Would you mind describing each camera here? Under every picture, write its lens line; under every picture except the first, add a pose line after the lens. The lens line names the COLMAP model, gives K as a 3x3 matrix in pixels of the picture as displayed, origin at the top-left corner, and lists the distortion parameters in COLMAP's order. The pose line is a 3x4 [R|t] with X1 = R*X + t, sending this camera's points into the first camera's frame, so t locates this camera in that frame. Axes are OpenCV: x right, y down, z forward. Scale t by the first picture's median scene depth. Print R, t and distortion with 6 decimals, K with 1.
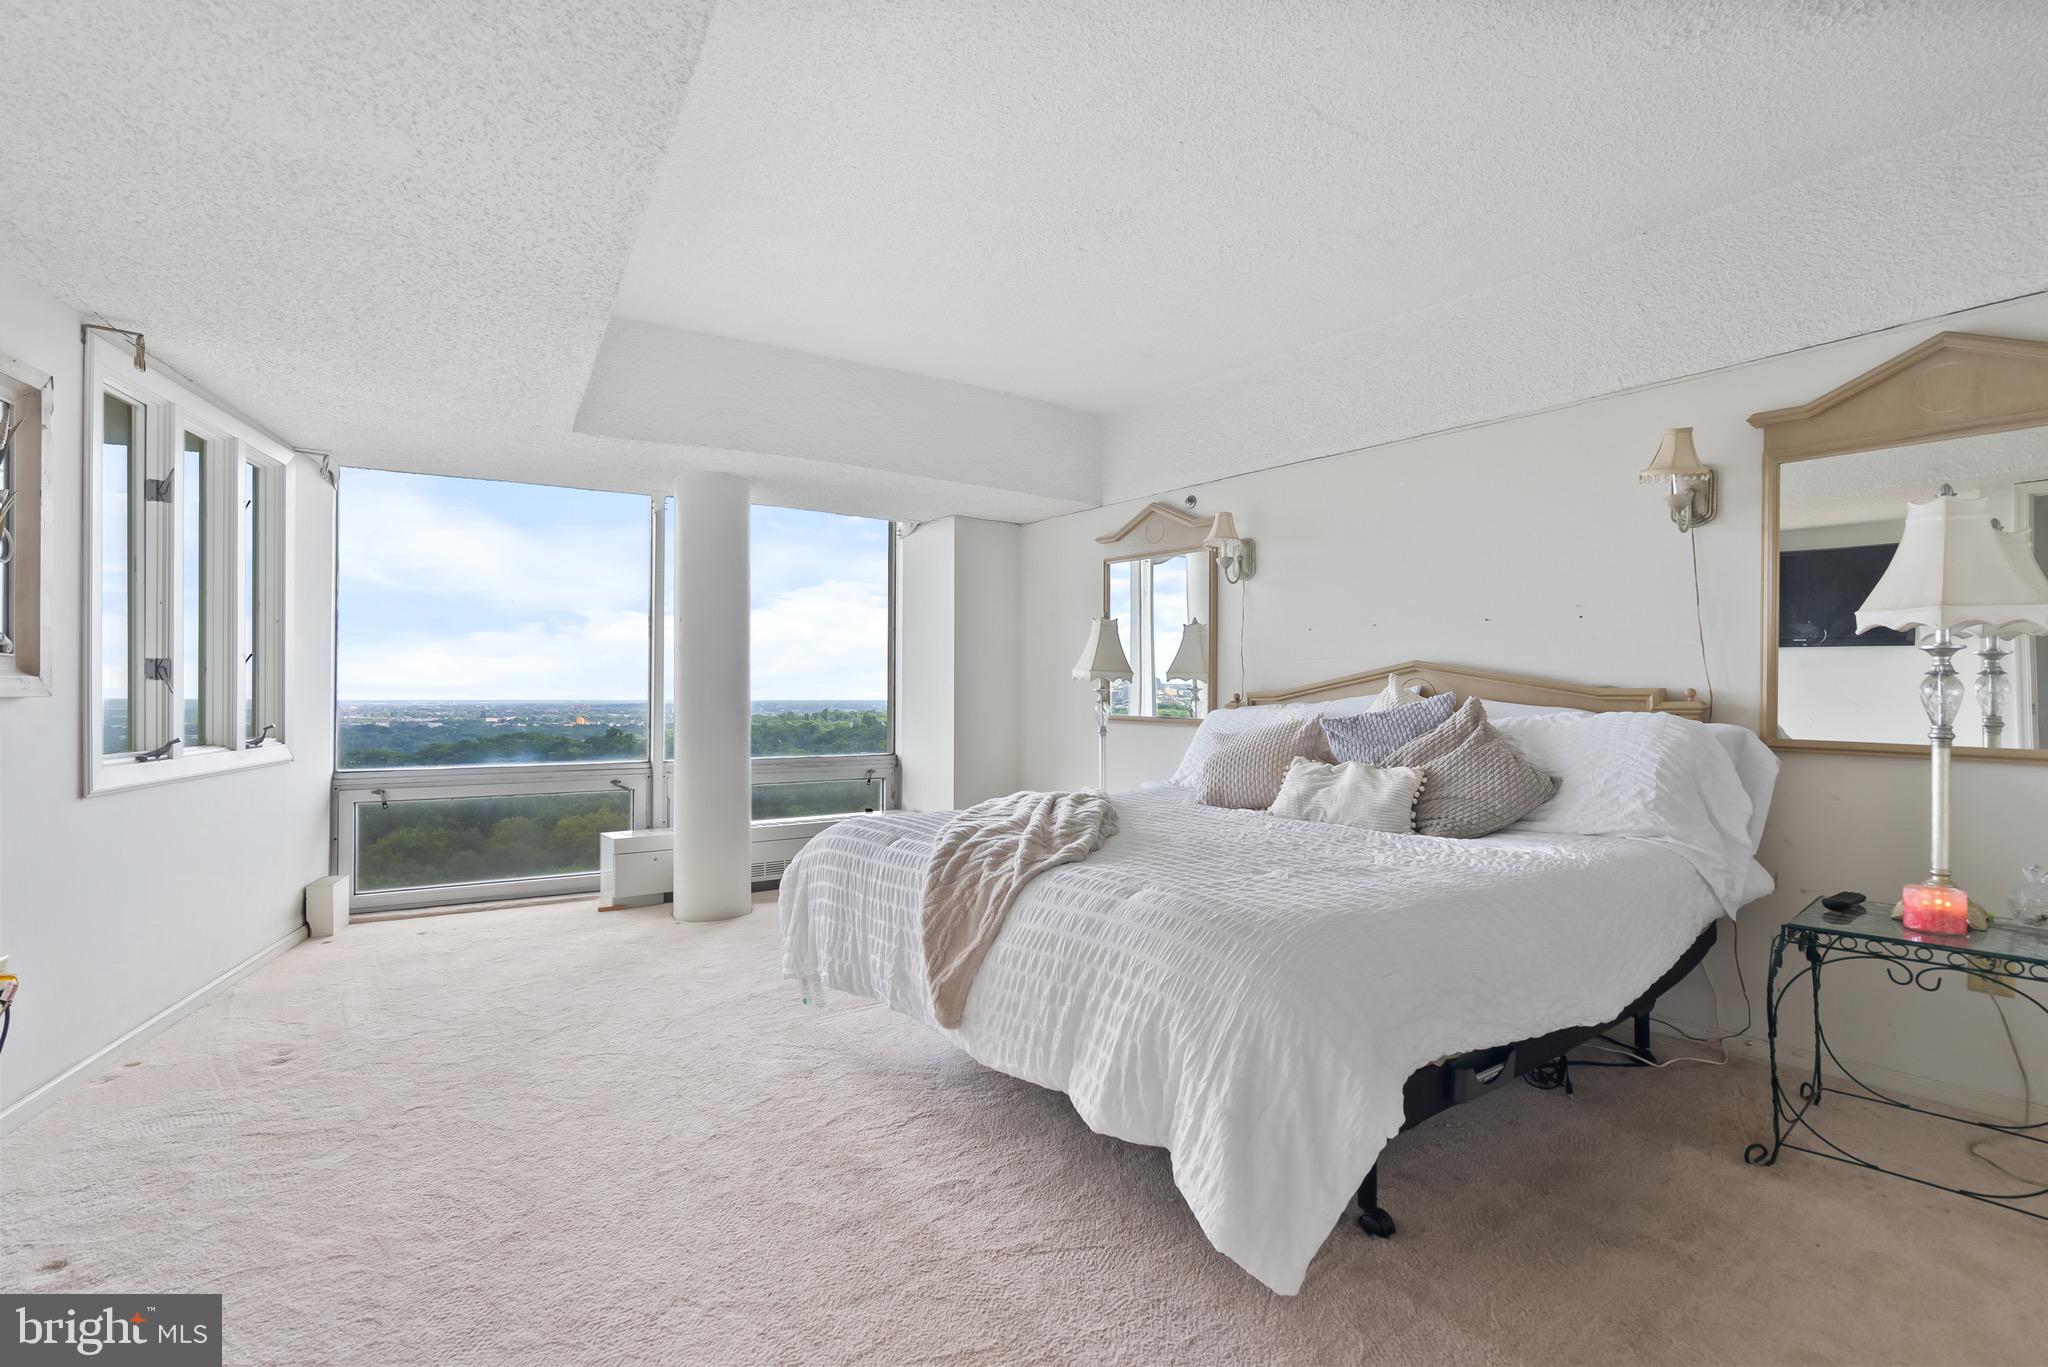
lens RADIAL K [[949.4, 0, 1021.1], [0, 949.4, 689.5], [0, 0, 1]] dist [0.001260, 0.001156]
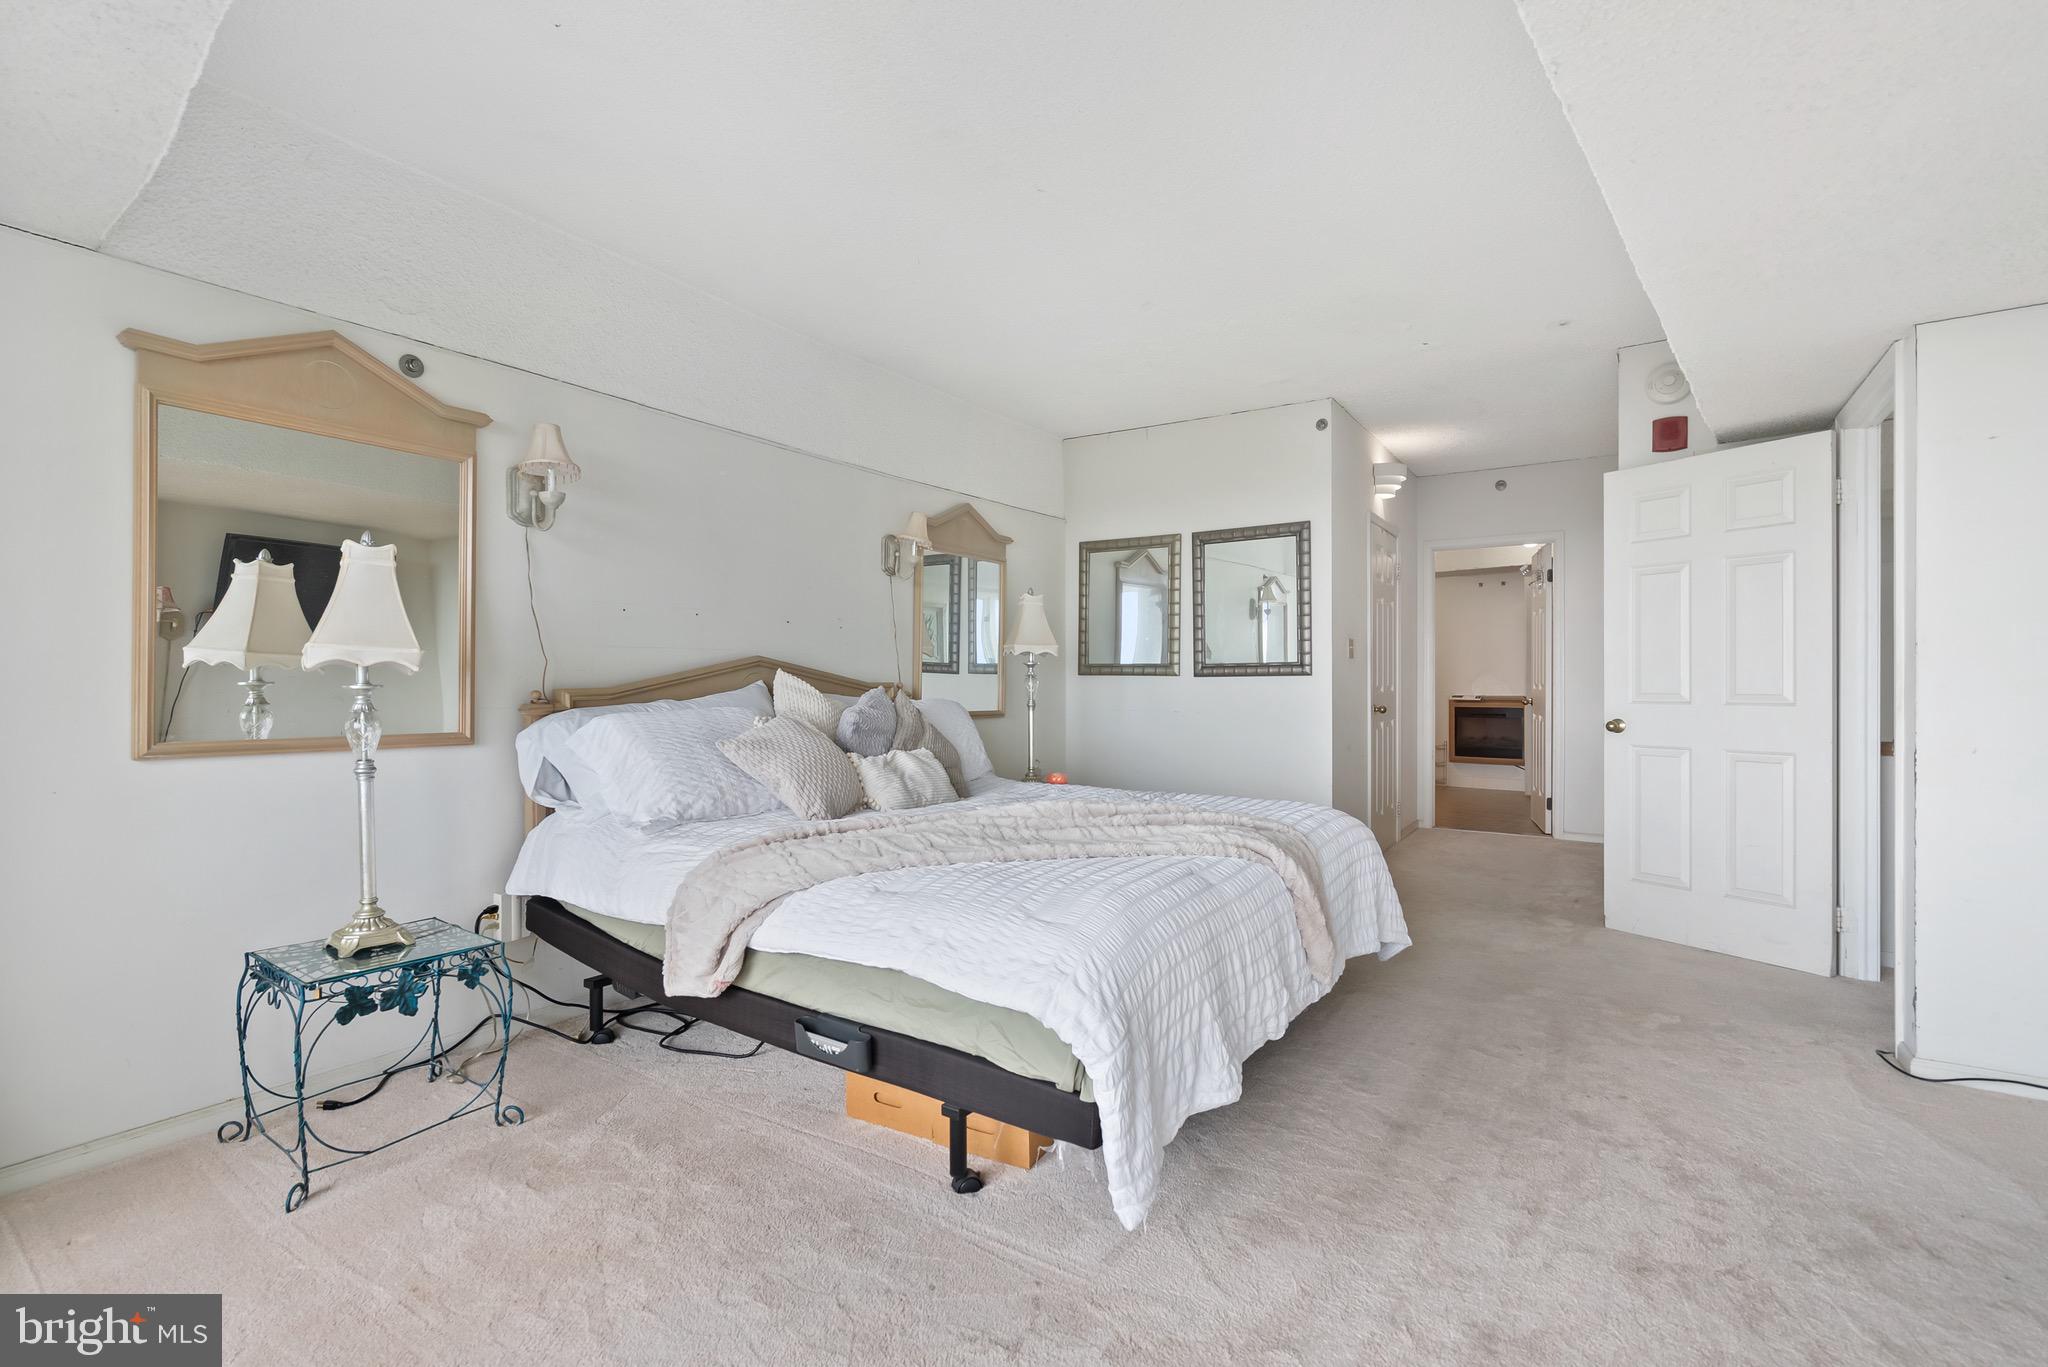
lens RADIAL K [[949.4, 0, 1021.1], [0, 949.4, 689.5], [0, 0, 1]] dist [0.001260, 0.001156]
pose [[-0.340379, -0.003700, 0.940281, -0.508414], [0.006140, 0.999962, 0.006157, 0.000651], [-0.940268, 0.007869, -0.340343, 0.850862]]
